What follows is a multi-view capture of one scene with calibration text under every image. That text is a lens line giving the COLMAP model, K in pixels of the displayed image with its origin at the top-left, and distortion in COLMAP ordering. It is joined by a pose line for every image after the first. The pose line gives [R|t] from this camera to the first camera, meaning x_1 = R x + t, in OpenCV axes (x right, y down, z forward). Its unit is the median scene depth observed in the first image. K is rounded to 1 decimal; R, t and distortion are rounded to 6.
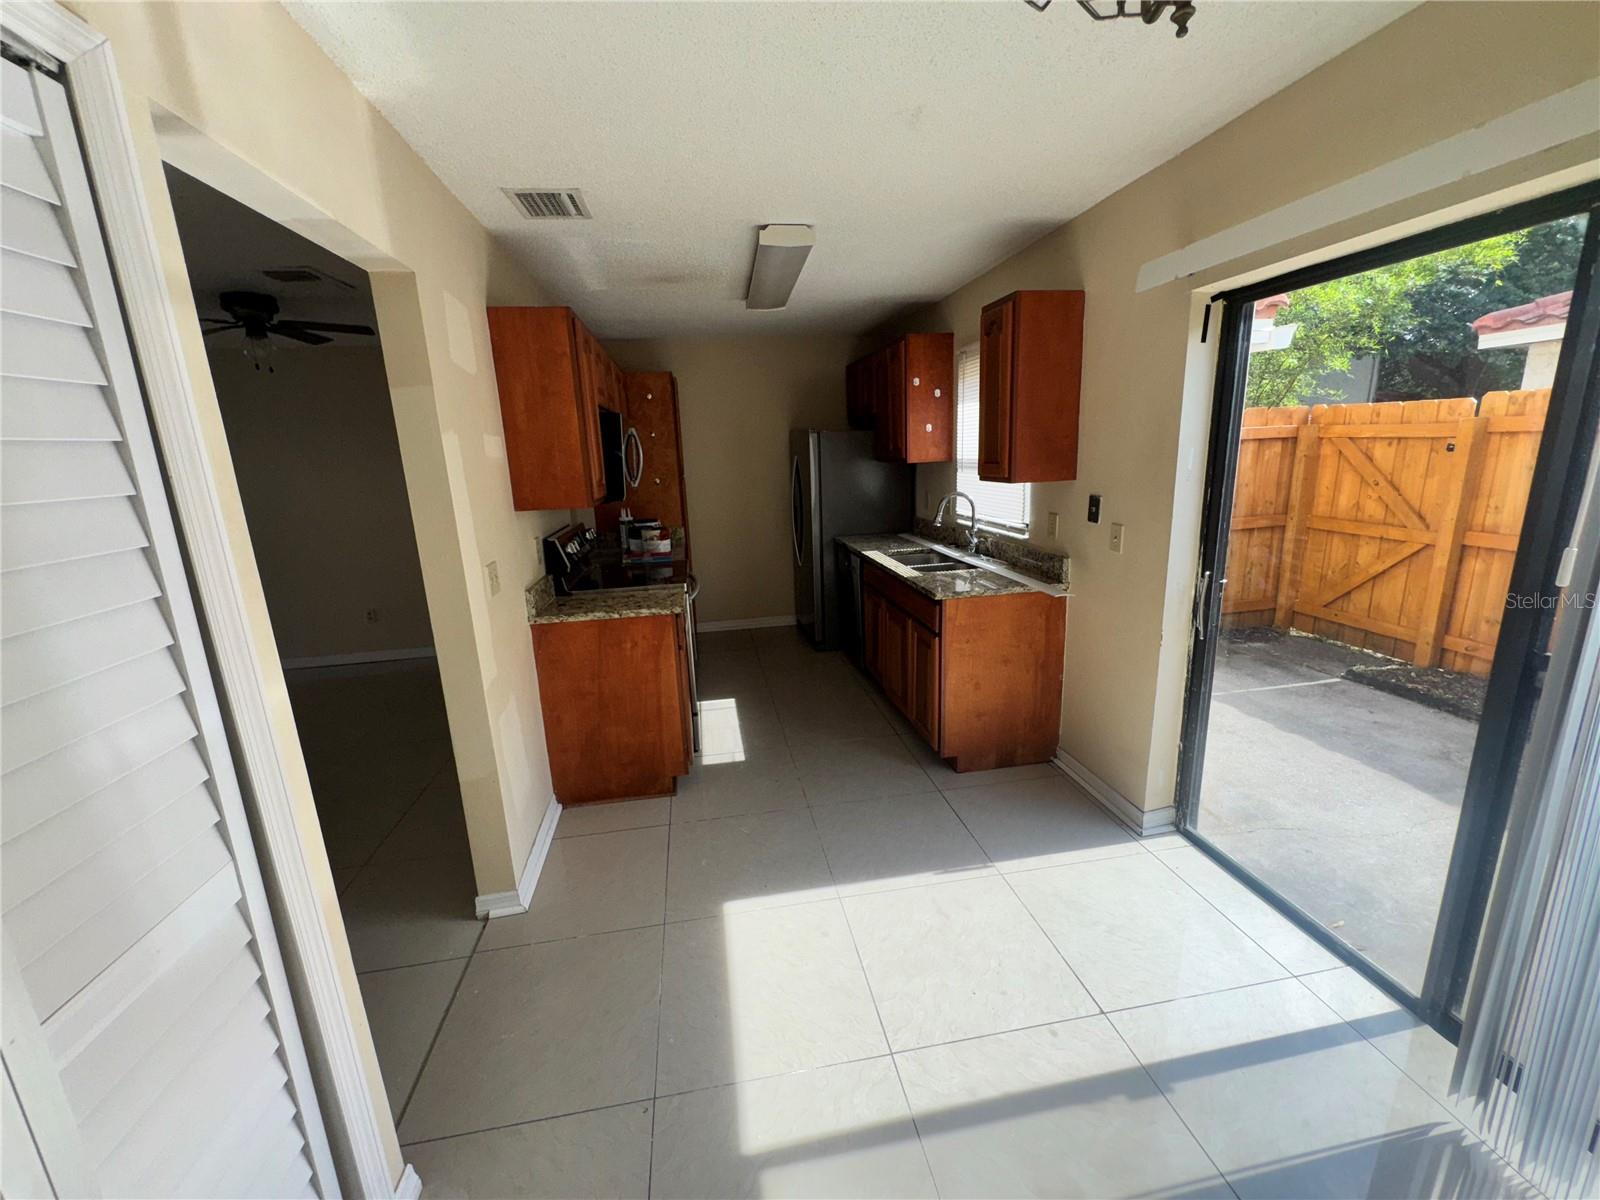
lens RADIAL K [[641.7, 0, 799.7], [0, 641.7, 595.2], [0, 0, 1]] dist [-0.001821, -0.000238]
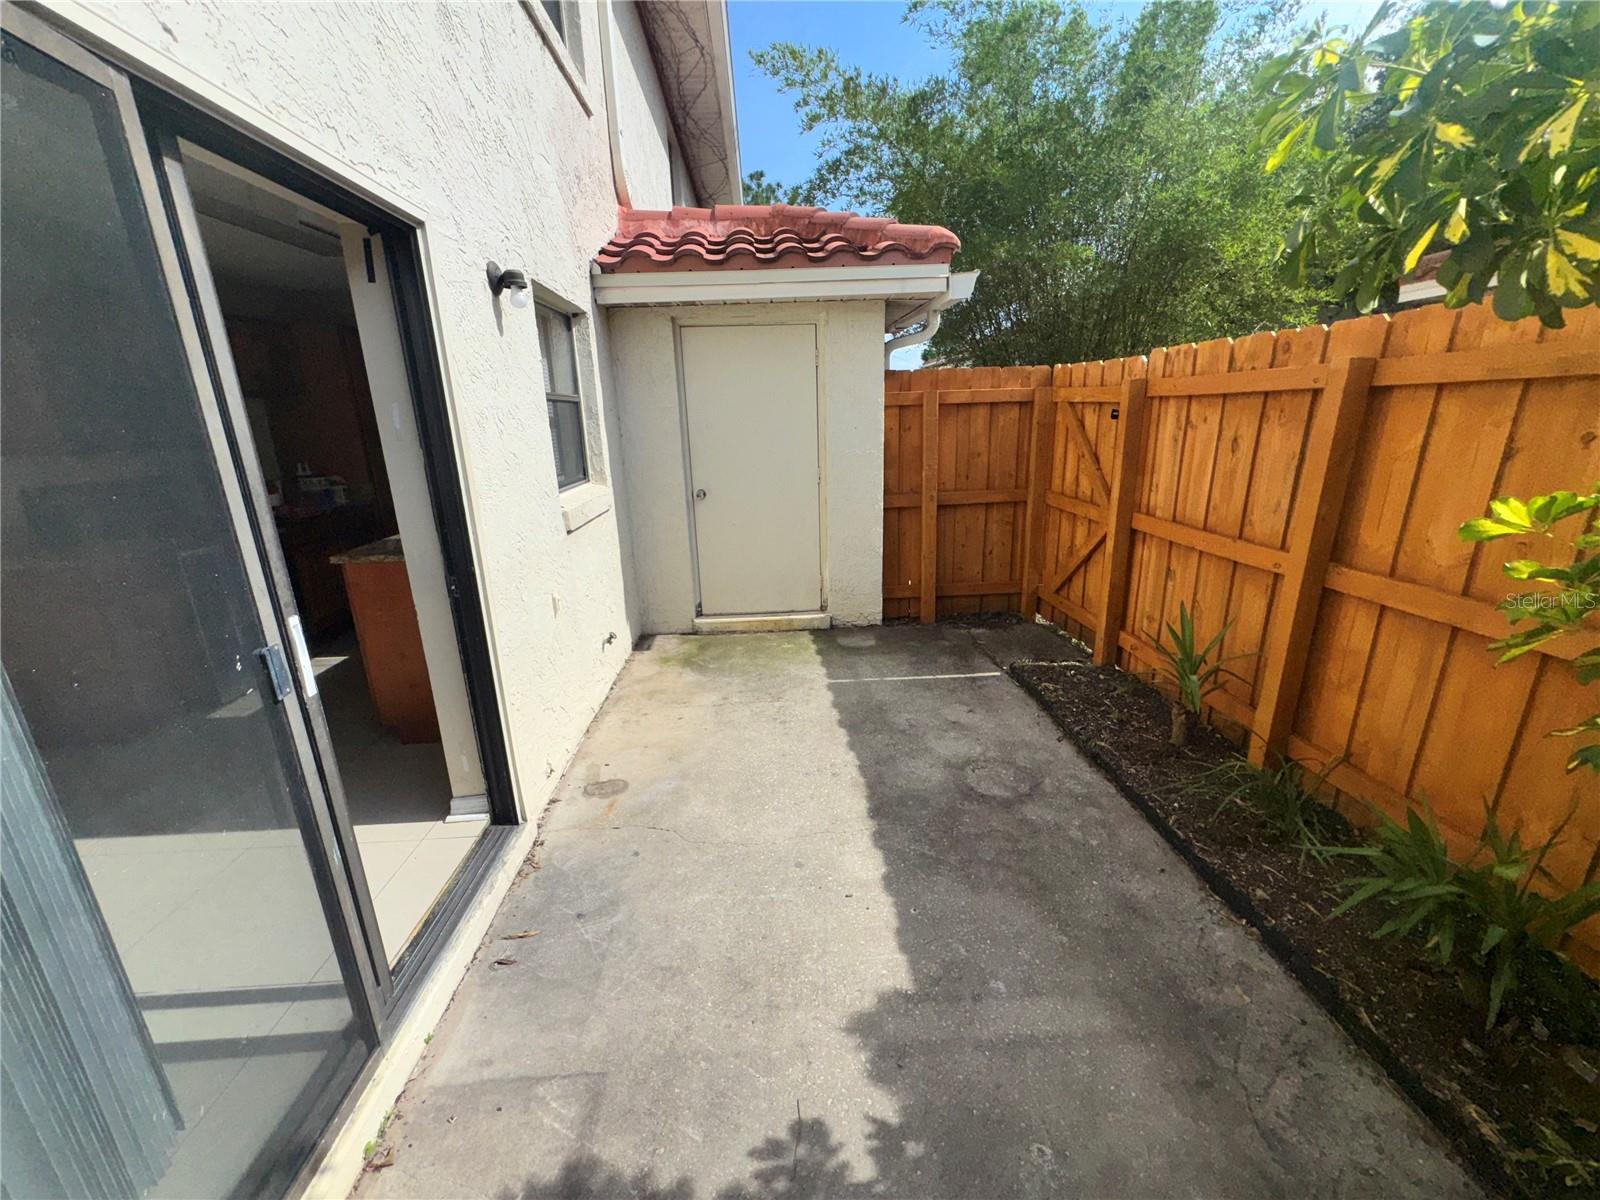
lens RADIAL K [[641.7, 0, 799.7], [0, 641.7, 595.2], [0, 0, 1]] dist [-0.001821, -0.000238]
pose [[0.993106, 0.046924, -0.107422, 0.566058], [-0.041016, 0.997556, 0.056567, -0.015476], [0.109814, -0.051771, 0.992603, 0.067739]]
